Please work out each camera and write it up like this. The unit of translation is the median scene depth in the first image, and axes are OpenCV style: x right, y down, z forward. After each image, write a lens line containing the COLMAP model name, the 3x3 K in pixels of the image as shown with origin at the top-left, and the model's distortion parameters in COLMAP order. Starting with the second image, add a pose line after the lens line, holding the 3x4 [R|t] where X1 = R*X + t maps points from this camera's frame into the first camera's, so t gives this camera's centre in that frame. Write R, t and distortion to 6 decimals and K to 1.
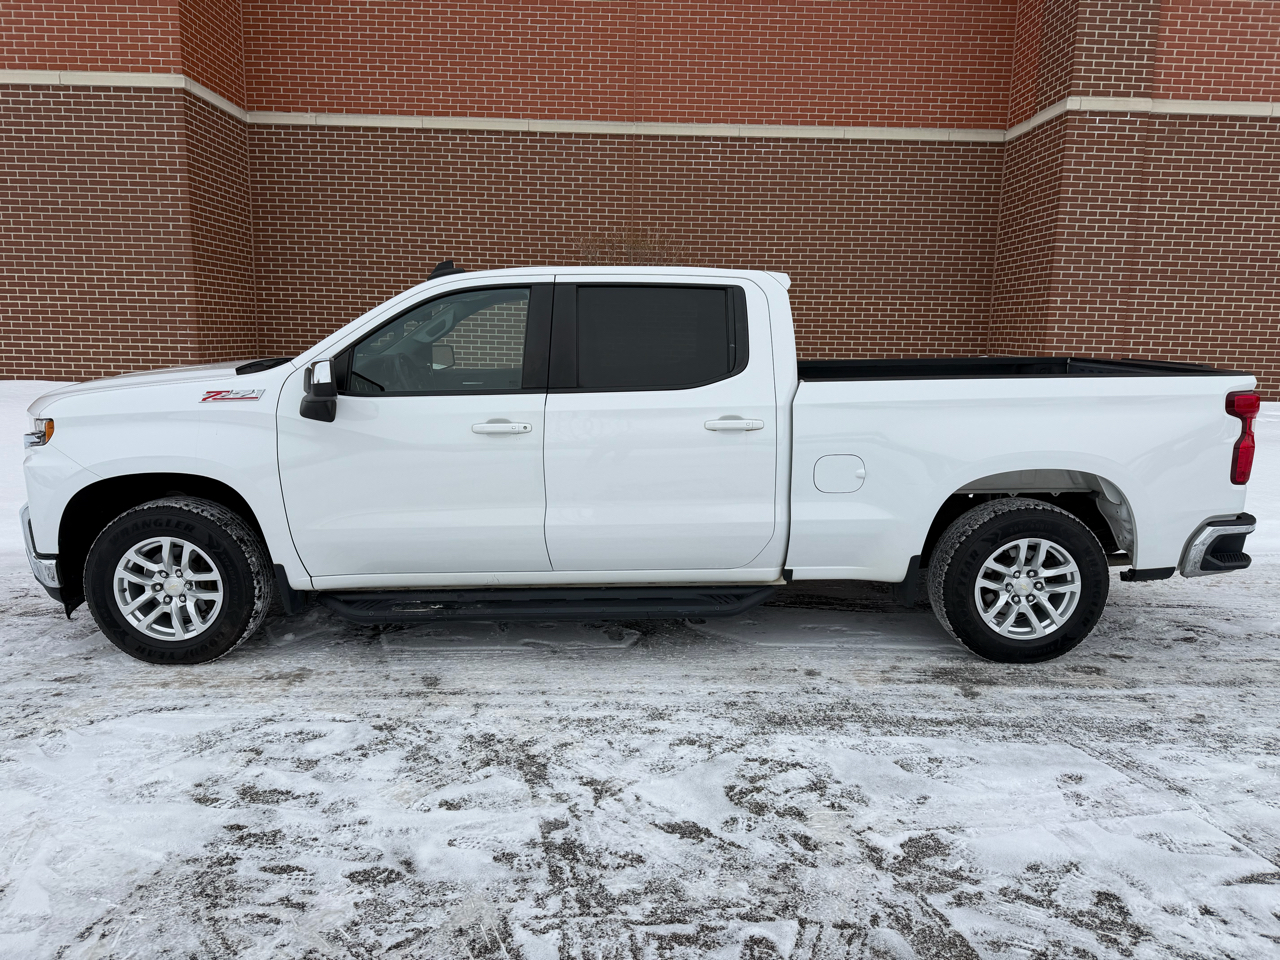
lens RADIAL K [[897.7, 0, 635.7], [0, 897.7, 481.2], [0, 0, 1]] dist [0.041517, -0.051612]
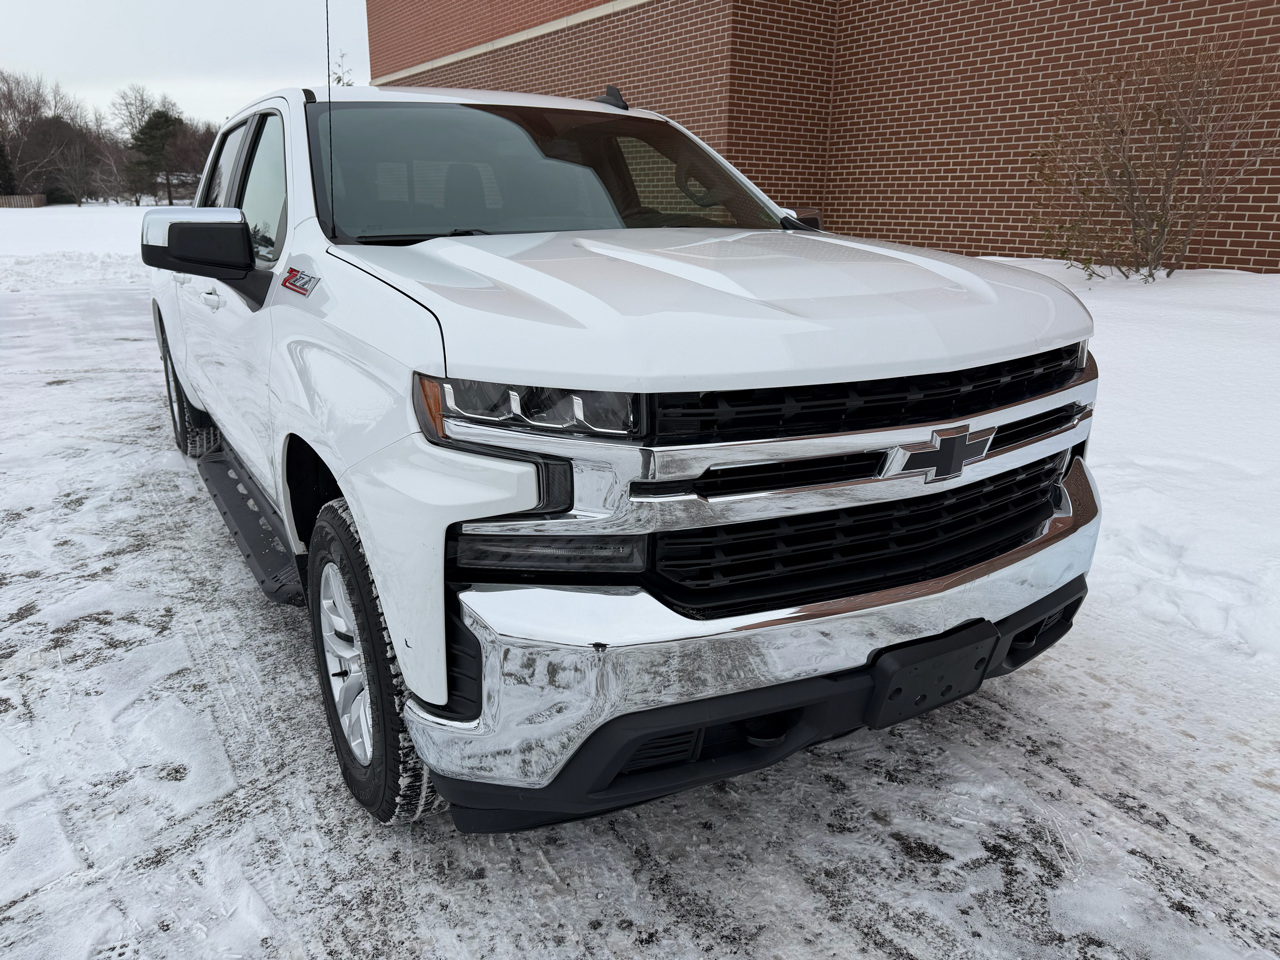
lens RADIAL K [[908.0, 0, 638.2], [0, 908.0, 473.7], [0, 0, 1]] dist [0.007007, -0.010019]
pose [[0.531138, 0.227369, -0.816208, 0.437545], [-0.144835, 0.973507, 0.176937, -0.033891], [0.834814, 0.024238, 0.549998, 0.320157]]
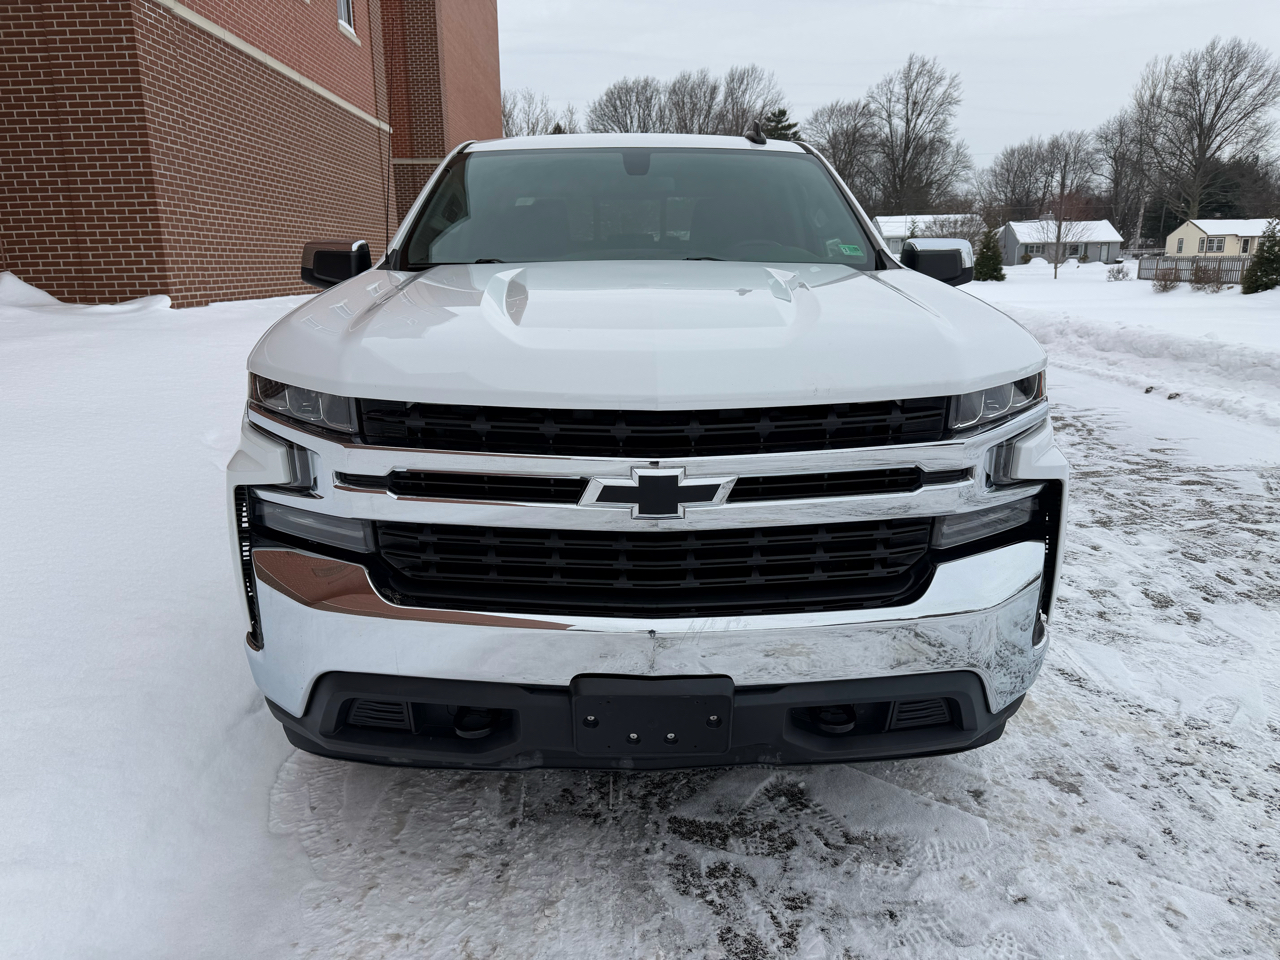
lens RADIAL K [[908.0, 0, 638.2], [0, 908.0, 473.7], [0, 0, 1]] dist [0.007007, -0.010019]
pose [[-0.008098, -0.252545, 0.967551, -0.516578], [0.181157, 0.951202, 0.249794, -0.080467], [-0.983421, 0.177301, 0.038048, 0.541219]]
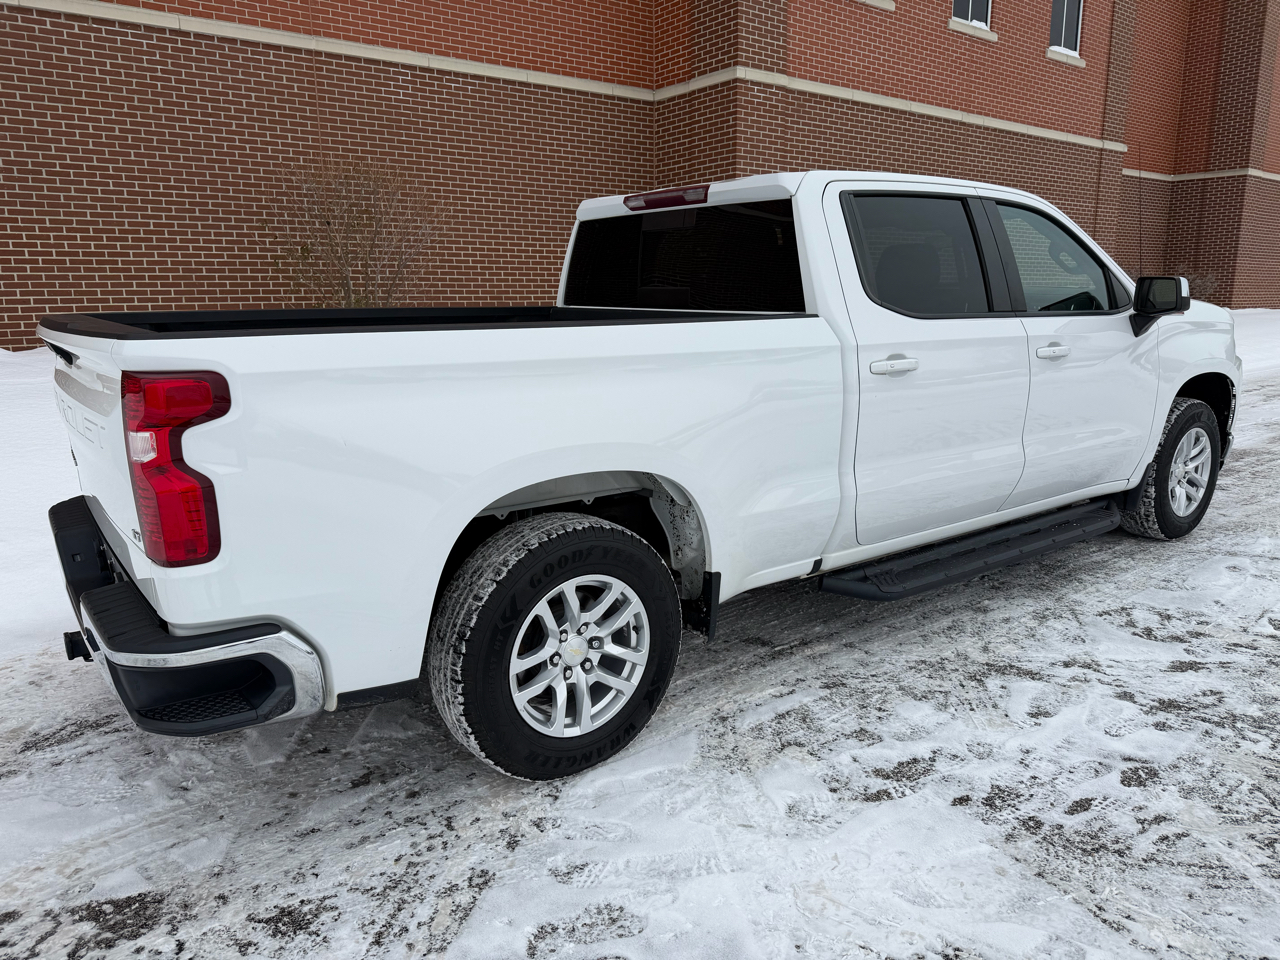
lens RADIAL K [[902.0, 0, 641.7], [0, 902.0, 481.5], [0, 0, 1]] dist [0.029110, -0.032202]
pose [[0.793798, -0.153419, 0.588513, -0.369206], [0.129881, 0.988100, 0.082401, -0.013110], [-0.594151, 0.011026, 0.804278, 0.147648]]
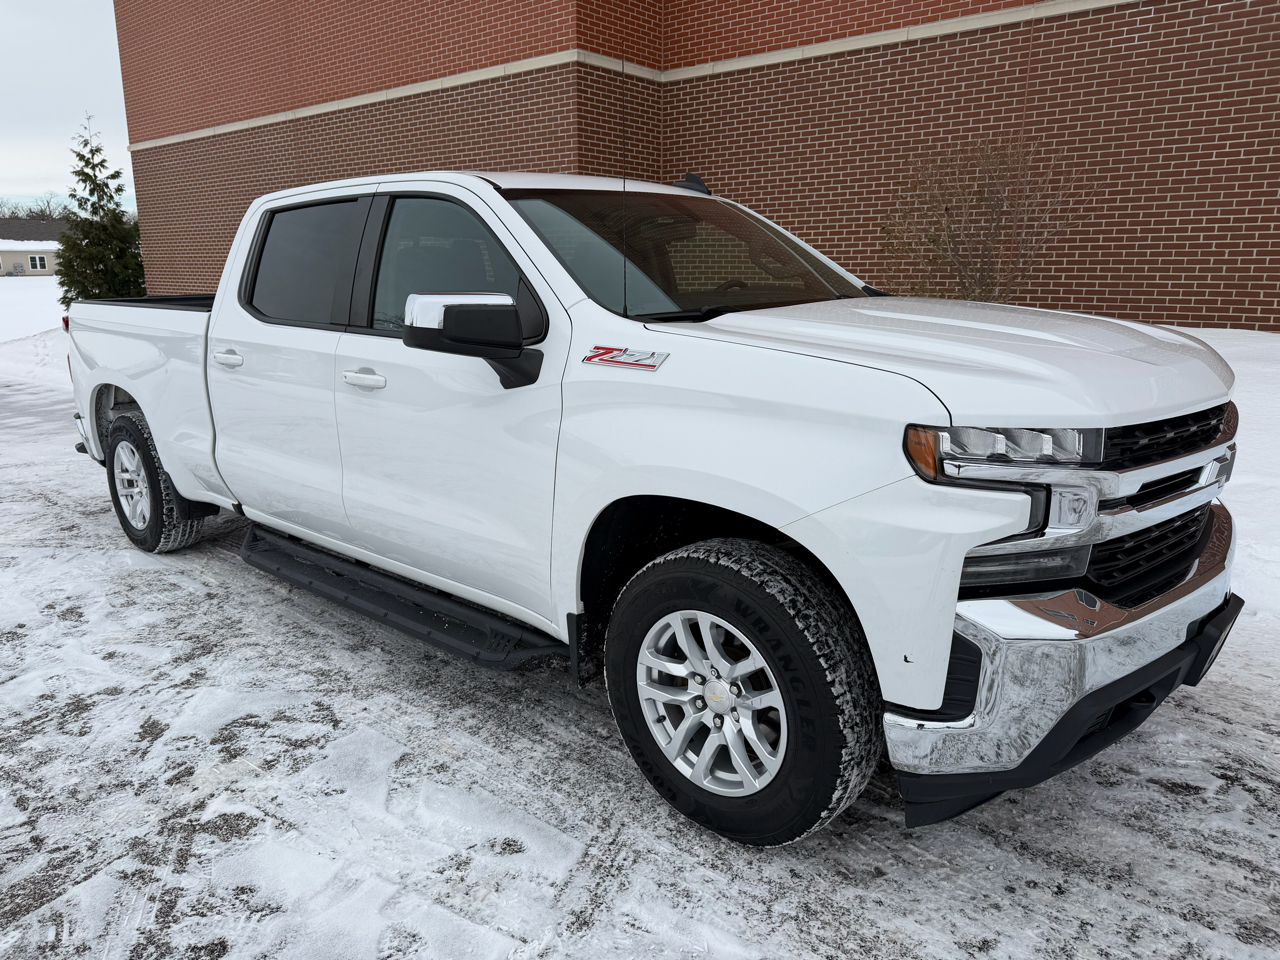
lens RADIAL K [[900.4, 0, 632.5], [0, 900.4, 481.4], [0, 0, 1]] dist [0.030347, -0.035806]
pose [[0.746917, 0.129954, -0.652094, 0.354606], [-0.097106, 0.991519, 0.086371, -0.014202], [0.657788, -0.001190, 0.753202, 0.181744]]
